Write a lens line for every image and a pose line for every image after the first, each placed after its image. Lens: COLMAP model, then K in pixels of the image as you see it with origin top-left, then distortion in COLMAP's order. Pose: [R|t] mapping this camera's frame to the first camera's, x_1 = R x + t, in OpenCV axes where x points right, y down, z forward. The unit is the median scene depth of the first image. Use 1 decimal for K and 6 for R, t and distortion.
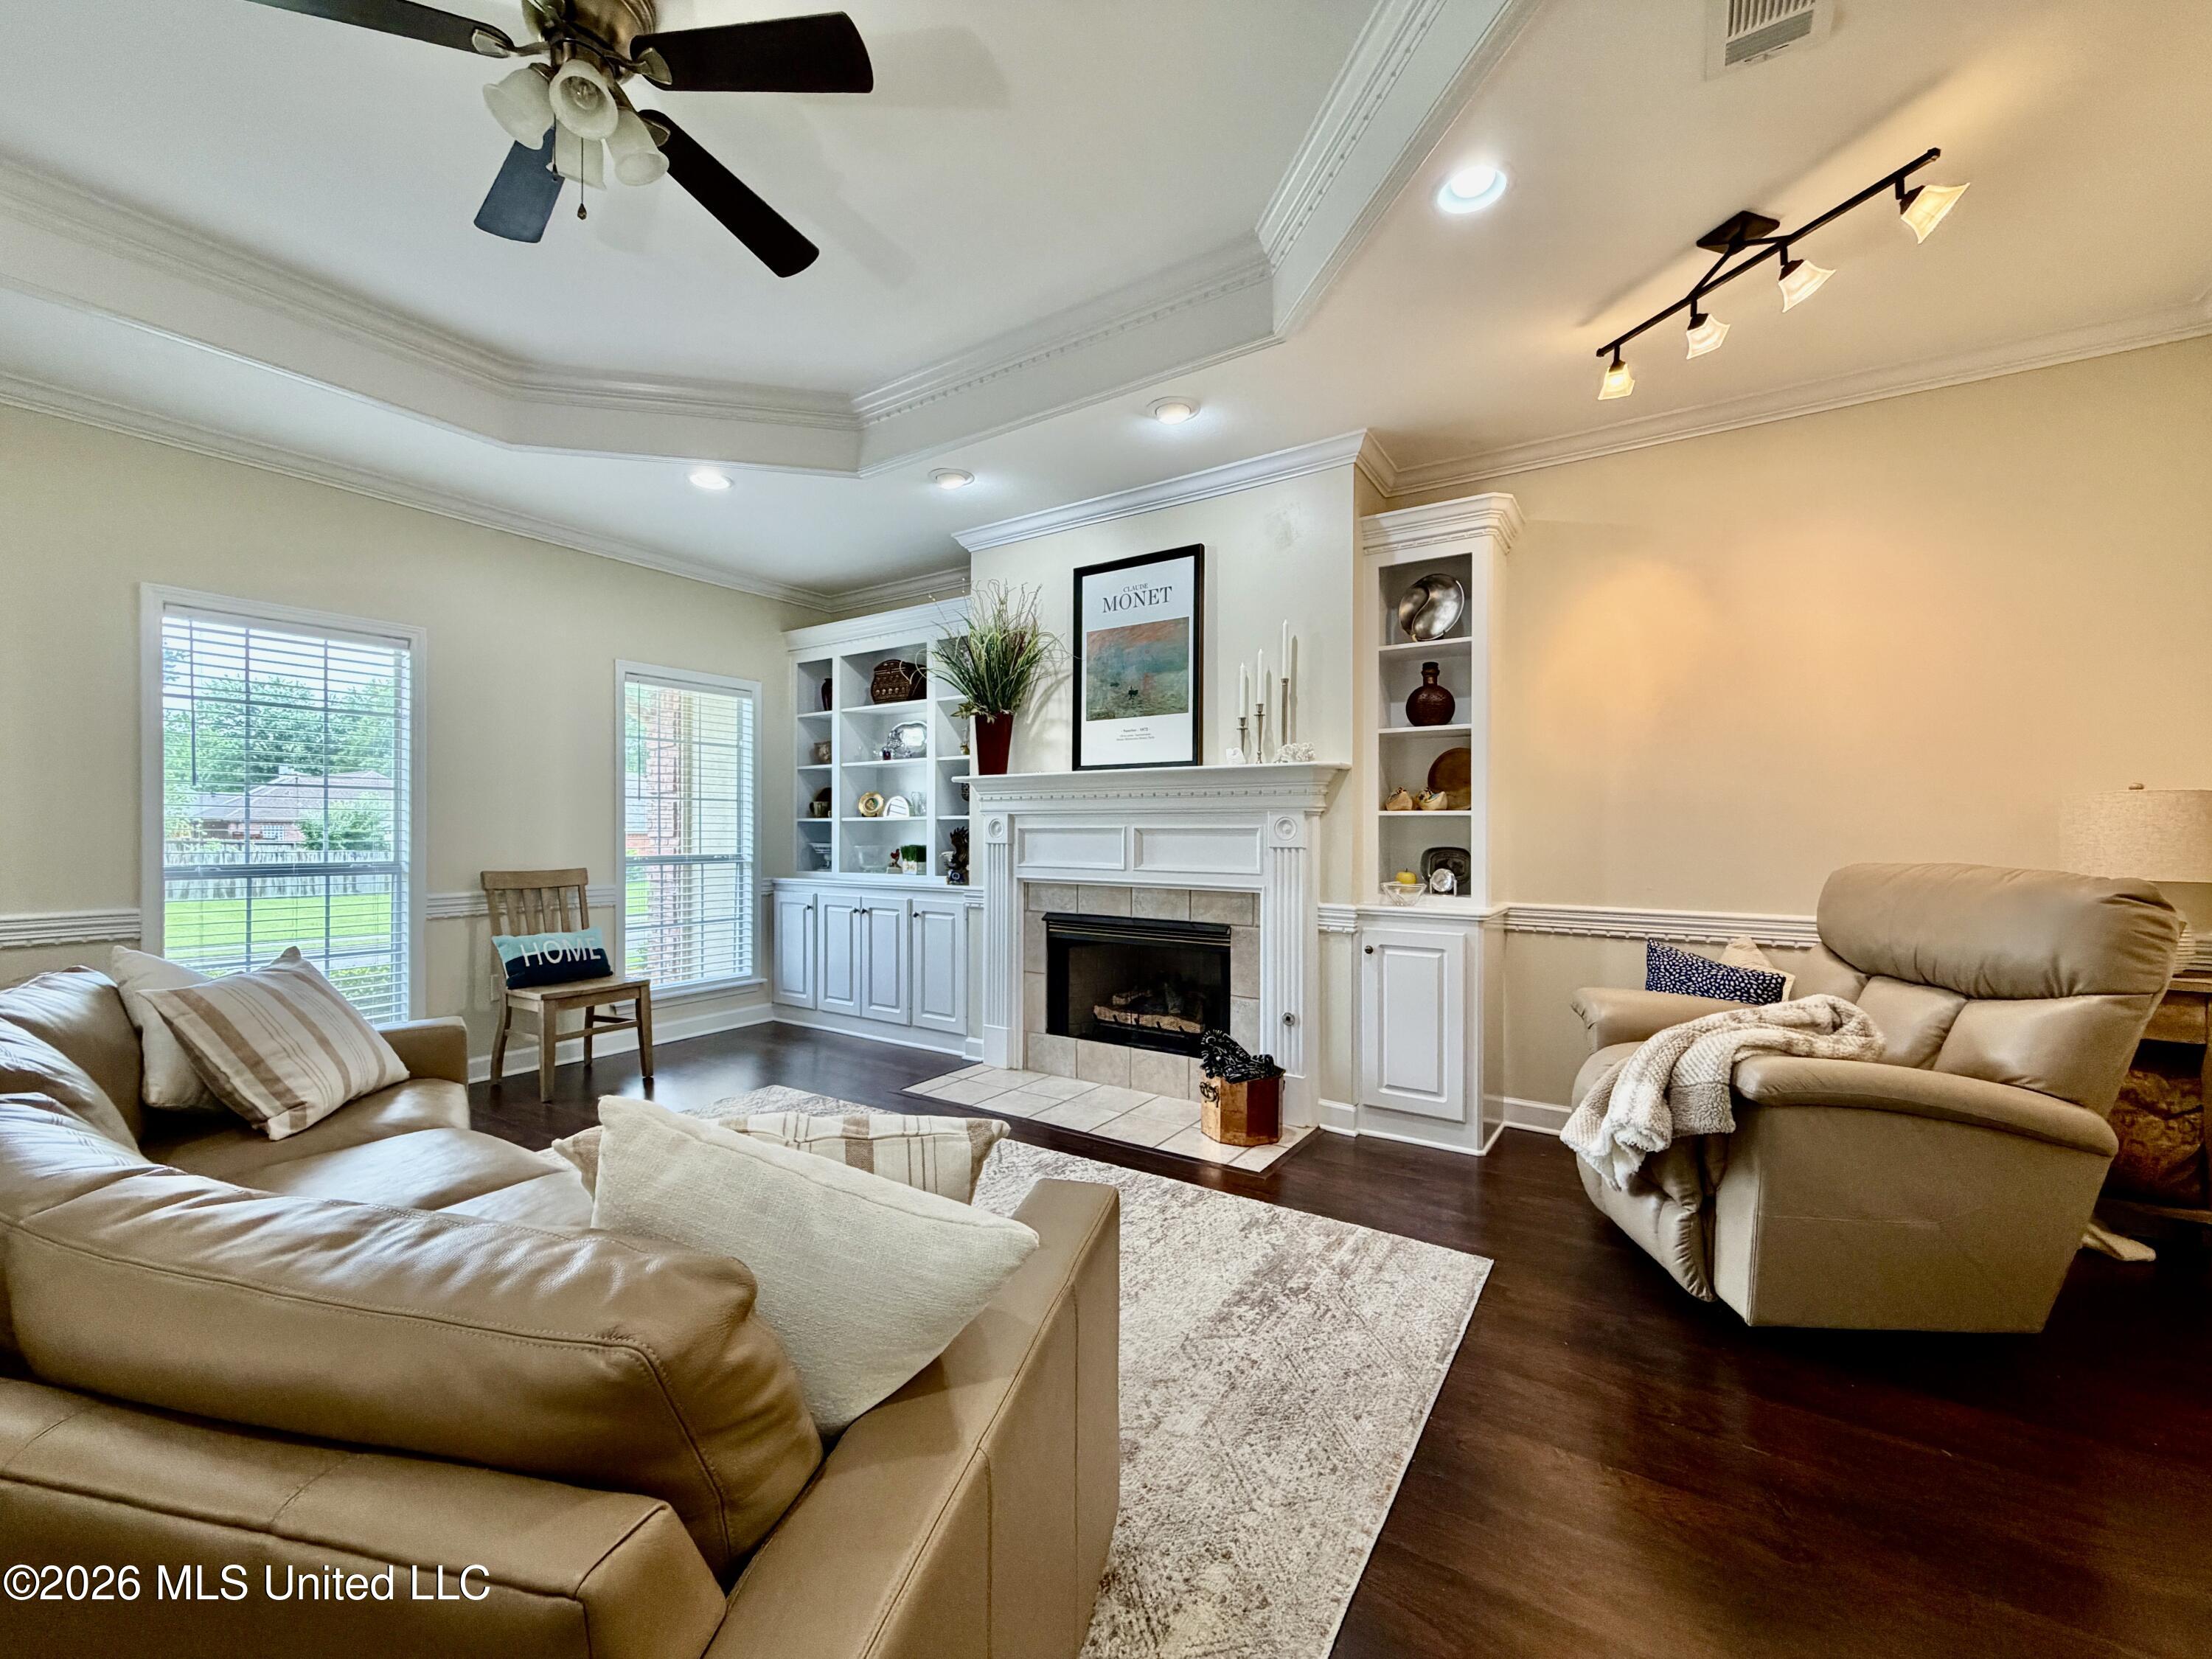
lens RADIAL K [[889.0, 0, 1106.0], [0, 889.0, 829.5], [0, 0, 1]] dist [-0.000673, 0.000215]
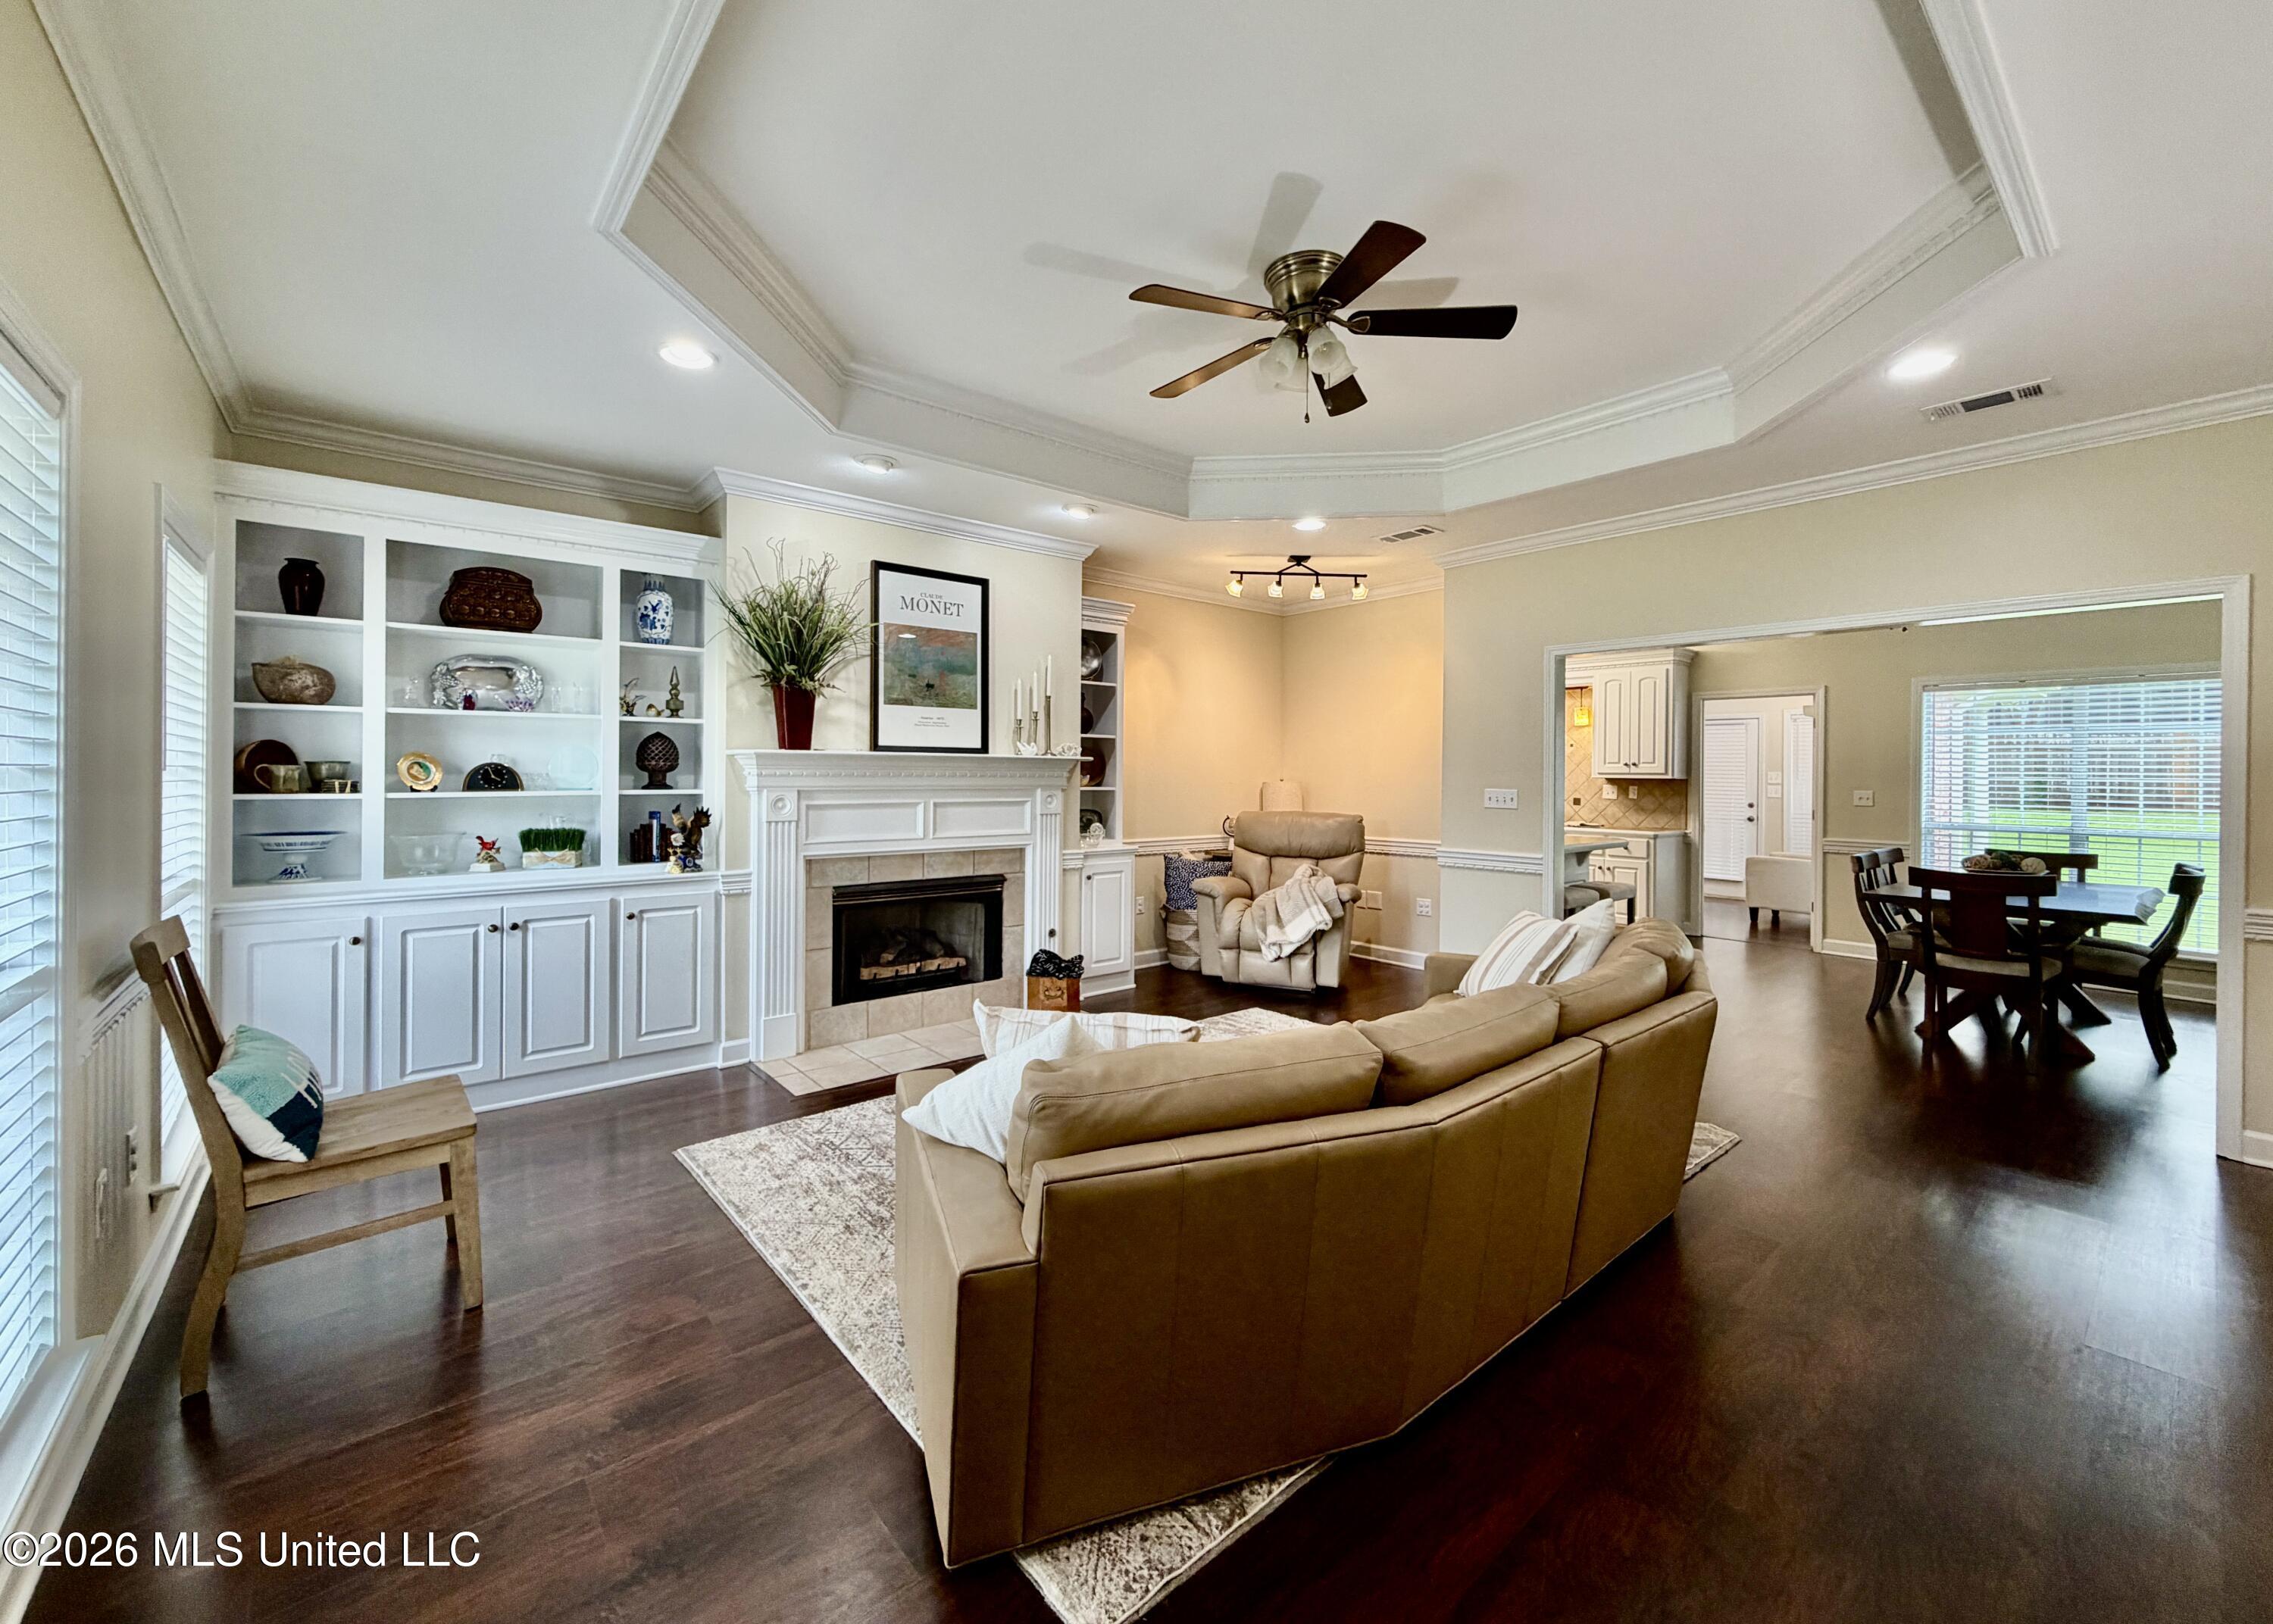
lens RADIAL K [[904.2, 0, 1138.5], [0, 904.2, 769.9], [0, 0, 1]] dist [-0.000590, -0.000001]
pose [[0.283046, 0.003506, 0.959100, -1.039308], [-0.006215, 0.999979, -0.001822, -0.043794], [-0.959086, -0.005445, 0.283062, 0.407121]]
